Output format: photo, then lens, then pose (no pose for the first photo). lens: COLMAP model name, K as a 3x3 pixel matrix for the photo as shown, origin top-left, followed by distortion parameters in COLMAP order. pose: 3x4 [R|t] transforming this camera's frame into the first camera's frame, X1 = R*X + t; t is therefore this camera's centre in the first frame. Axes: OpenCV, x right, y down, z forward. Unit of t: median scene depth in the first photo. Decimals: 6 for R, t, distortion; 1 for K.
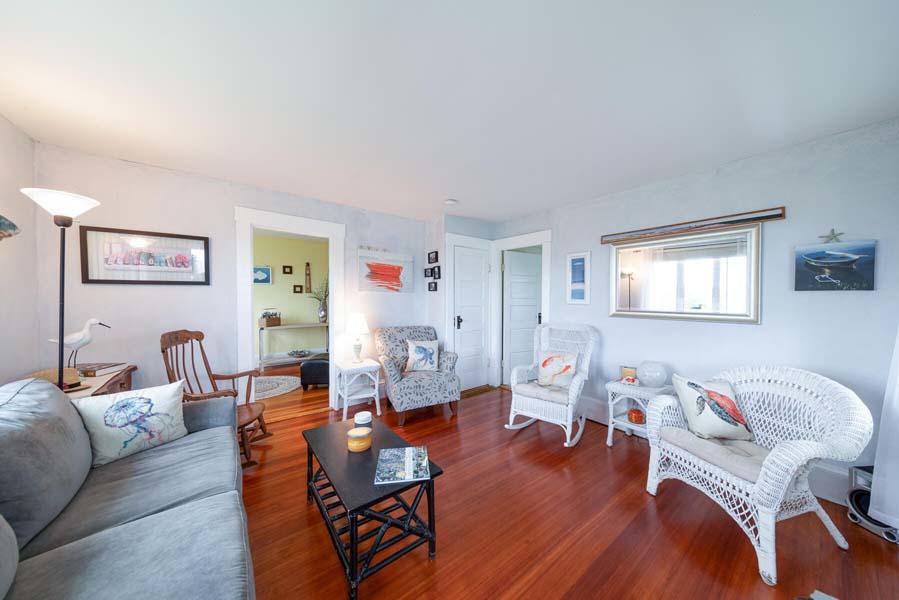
lens RADIAL K [[292.8, 0, 451.4], [0, 292.8, 298.6], [0, 0, 1]] dist [-0.000594, -0.000022]
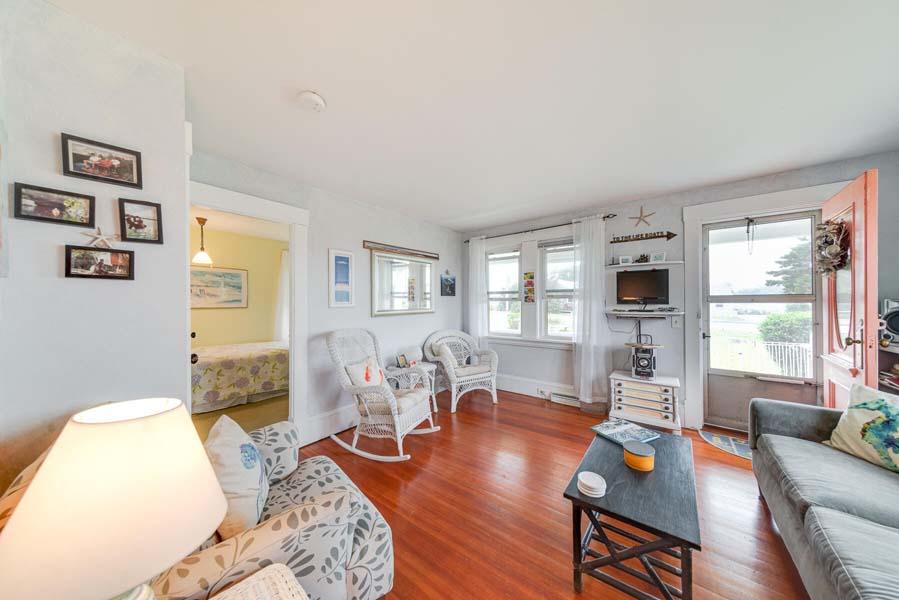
lens RADIAL K [[292.8, 0, 449.6], [0, 292.8, 301.5], [0, 0, 1]] dist [-0.000594, -0.000022]
pose [[-0.257738, -0.004639, 0.966204, -0.549743], [0.013342, 0.999876, 0.008360, -0.002076], [-0.966123, 0.015046, -0.257645, 0.955746]]
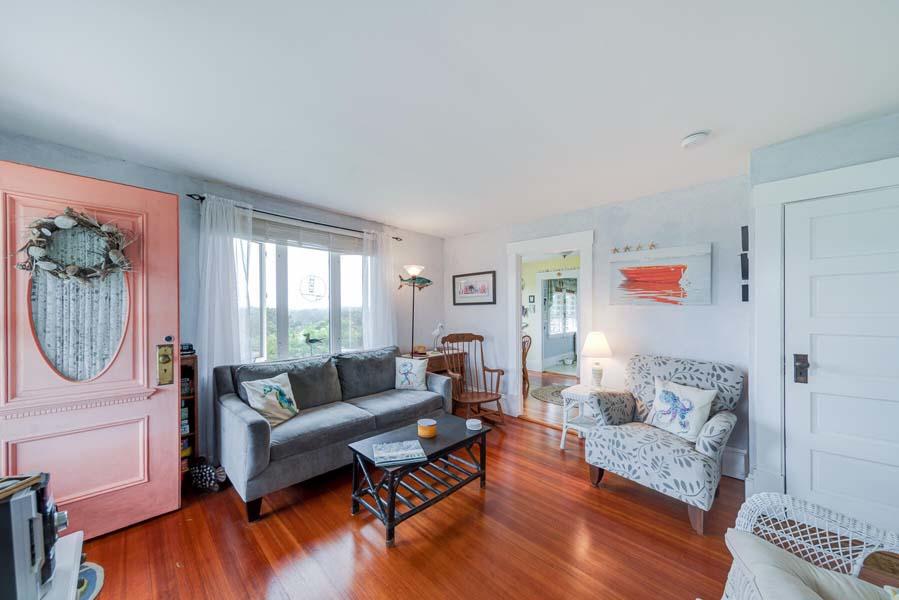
lens RADIAL K [[311.3, 0, 449.2], [0, 311.3, 308.1], [0, 0, 1]] dist [0.001575, 0.000041]
pose [[0.138633, -0.013831, -0.990247, 0.549797], [-0.007645, 0.999858, -0.015035, -0.001681], [0.990314, 0.009655, 0.138507, 0.496721]]
